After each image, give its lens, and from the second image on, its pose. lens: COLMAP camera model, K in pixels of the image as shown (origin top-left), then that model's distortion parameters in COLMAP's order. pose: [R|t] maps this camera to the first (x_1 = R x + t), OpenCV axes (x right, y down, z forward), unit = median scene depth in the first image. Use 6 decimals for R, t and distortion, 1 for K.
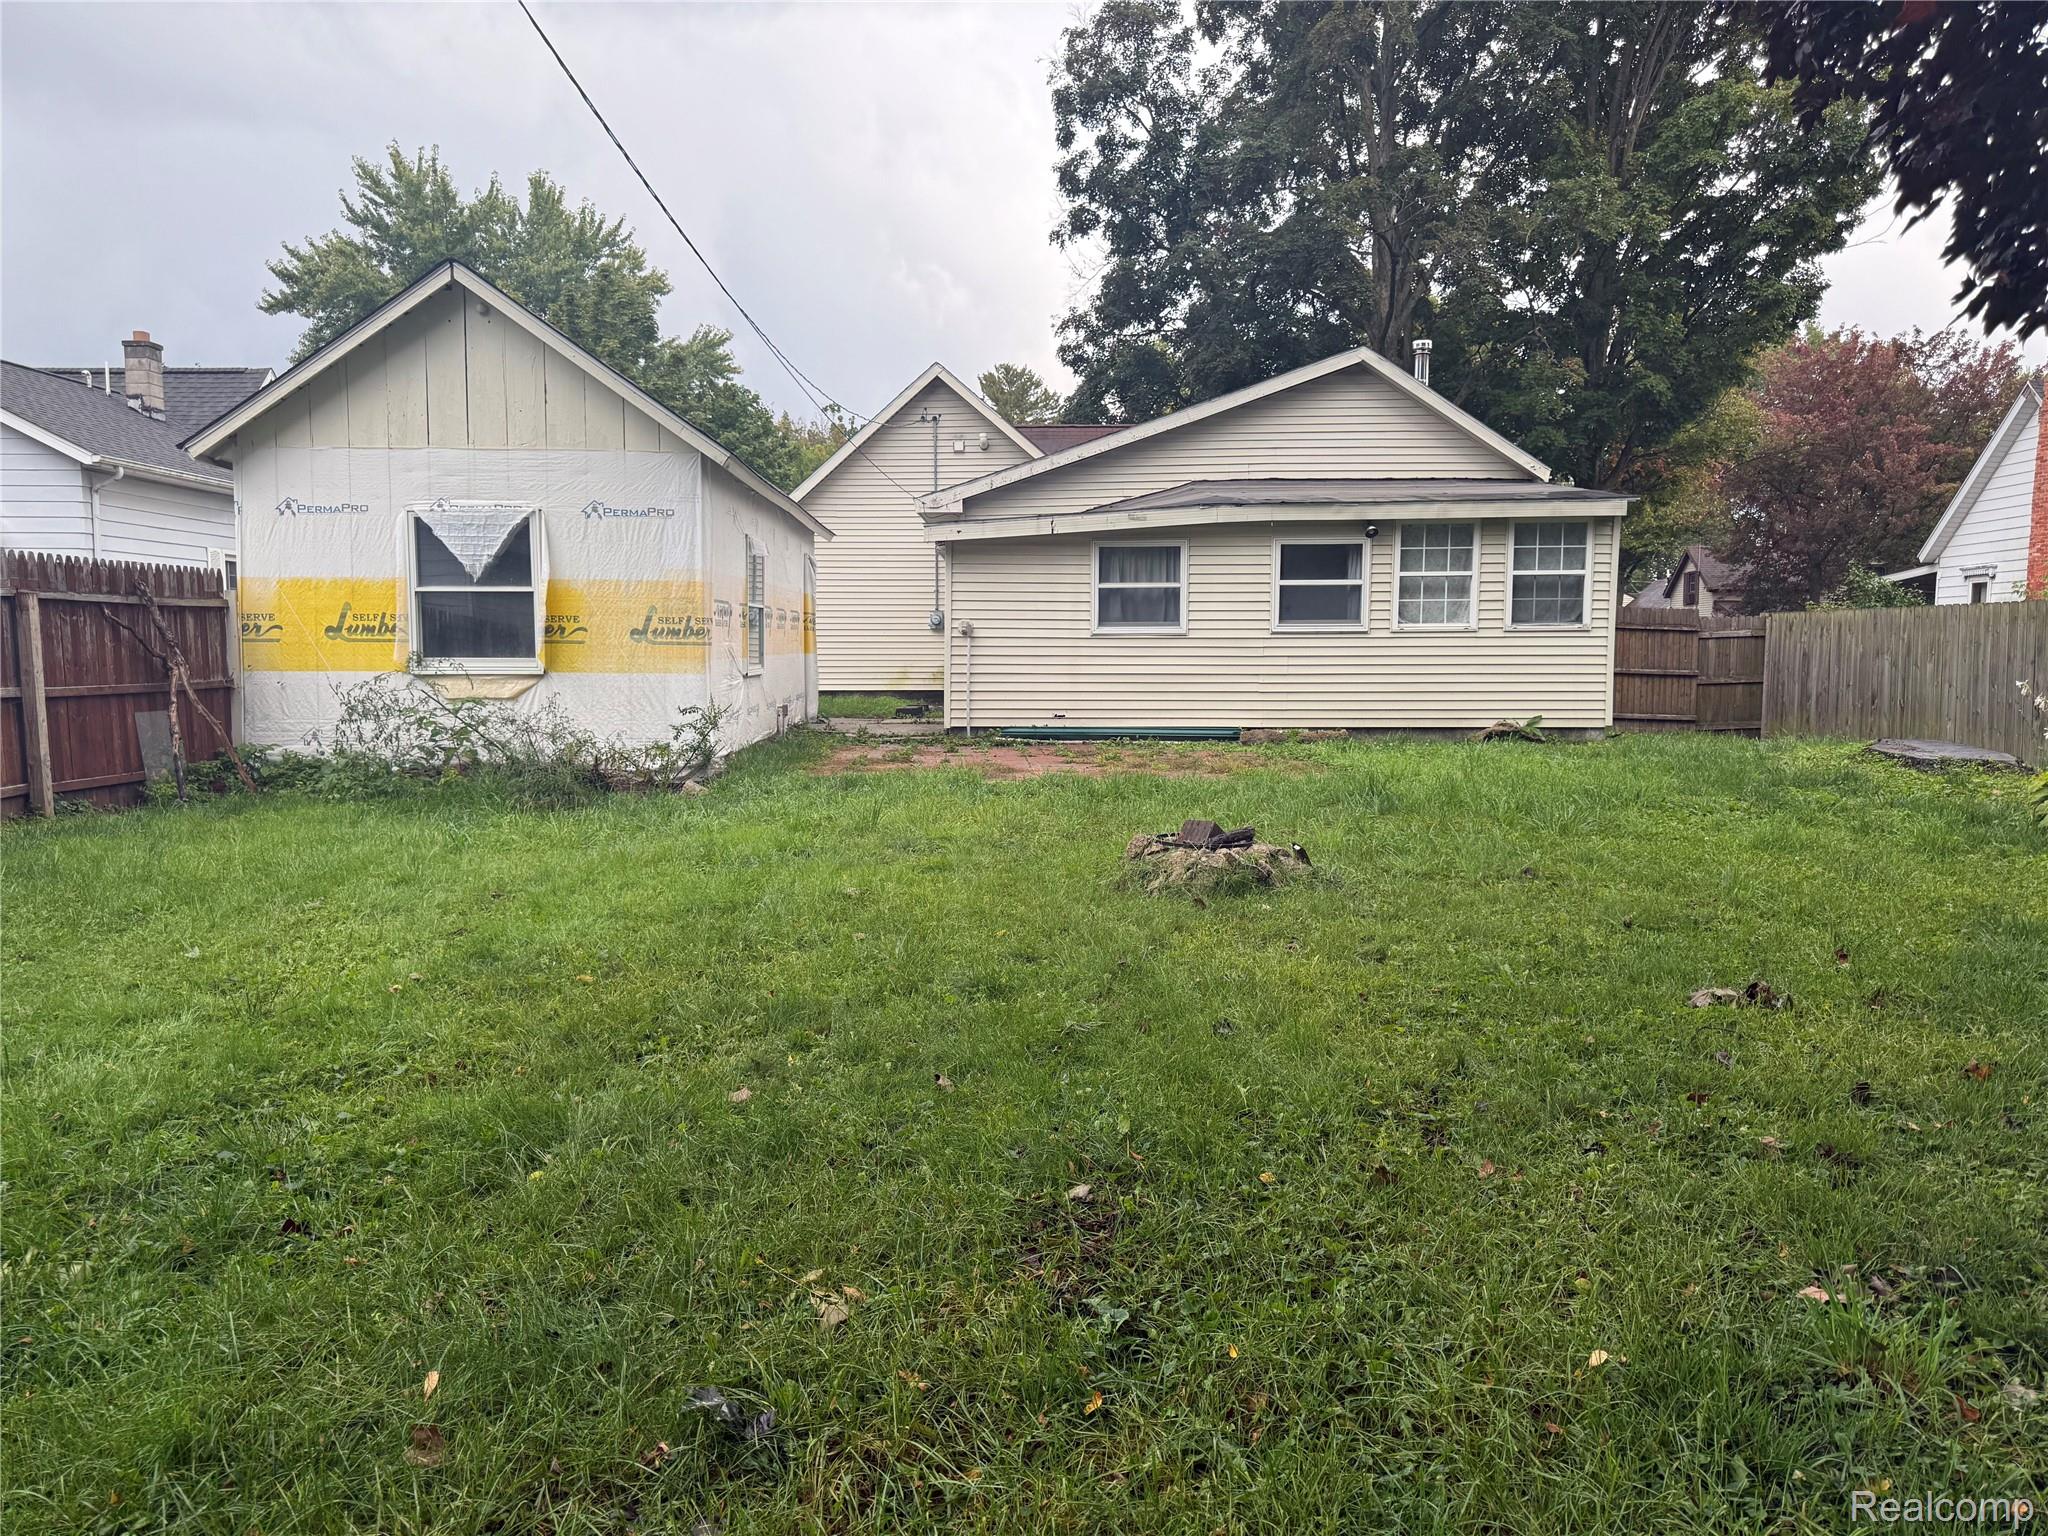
lens RADIAL K [[1413.5, 0, 1024.0], [0, 1413.5, 768.0], [0, 0, 1]] dist [0.203121, -0.321814]
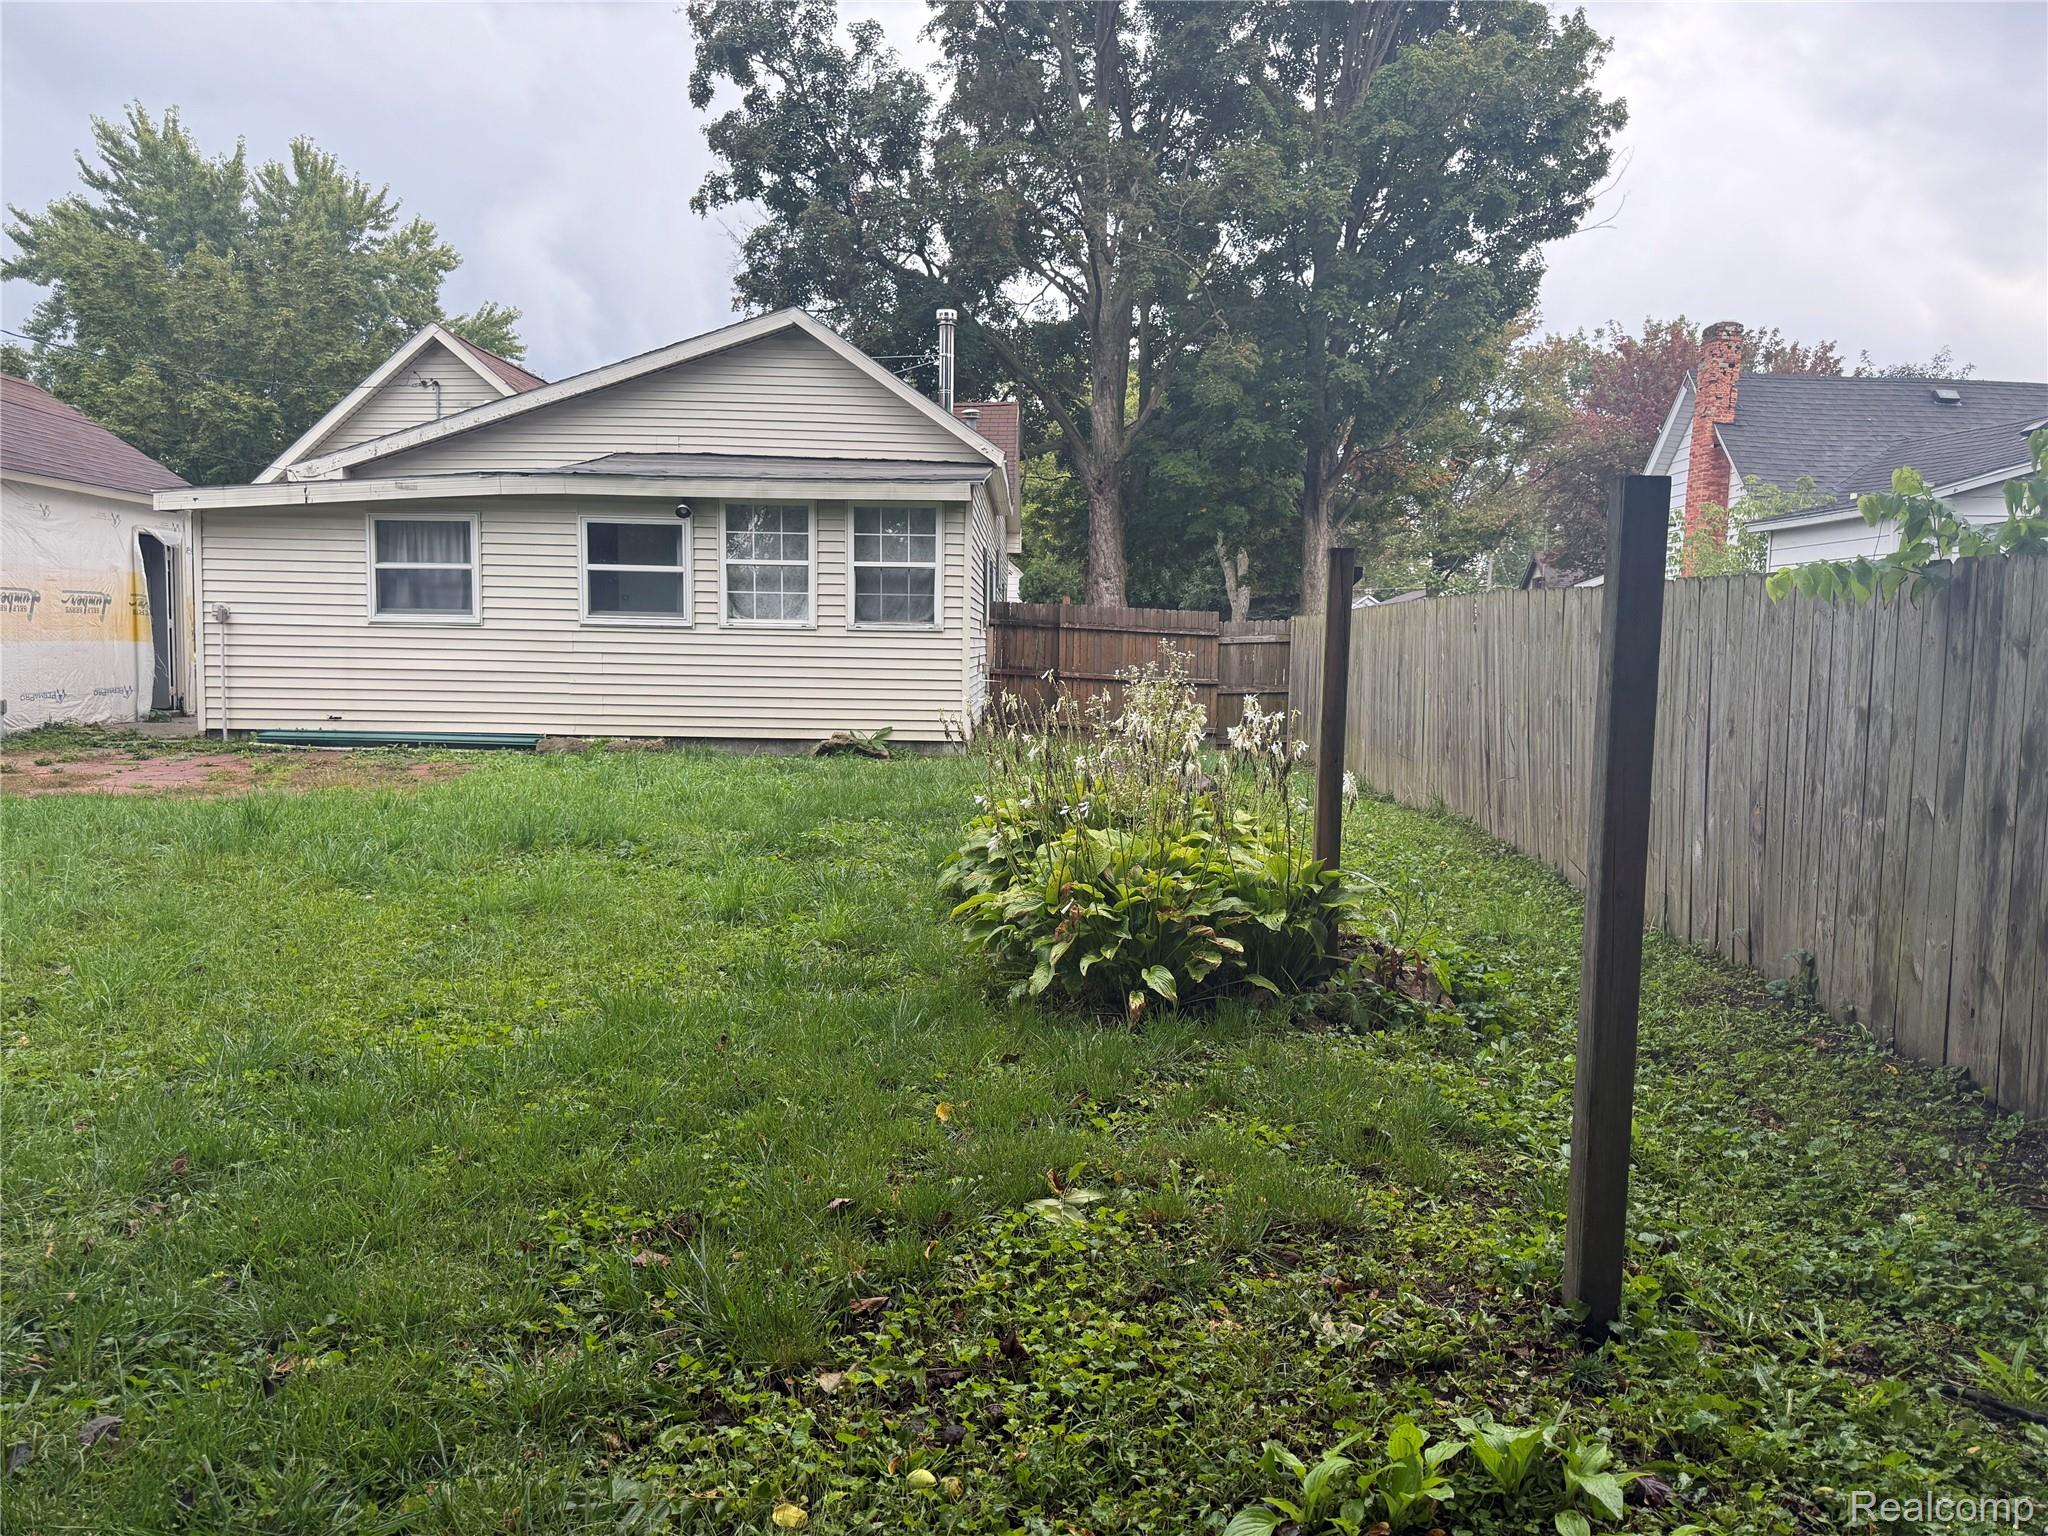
lens RADIAL K [[1408.4, 0, 1017.0], [0, 1408.4, 799.6], [0, 0, 1]] dist [0.047291, -0.035066]
pose [[0.999818, 0.013638, 0.013323, 0.426550], [-0.013977, 0.999571, 0.025743, -0.015412], [-0.012966, -0.025924, 0.999580, 0.138395]]
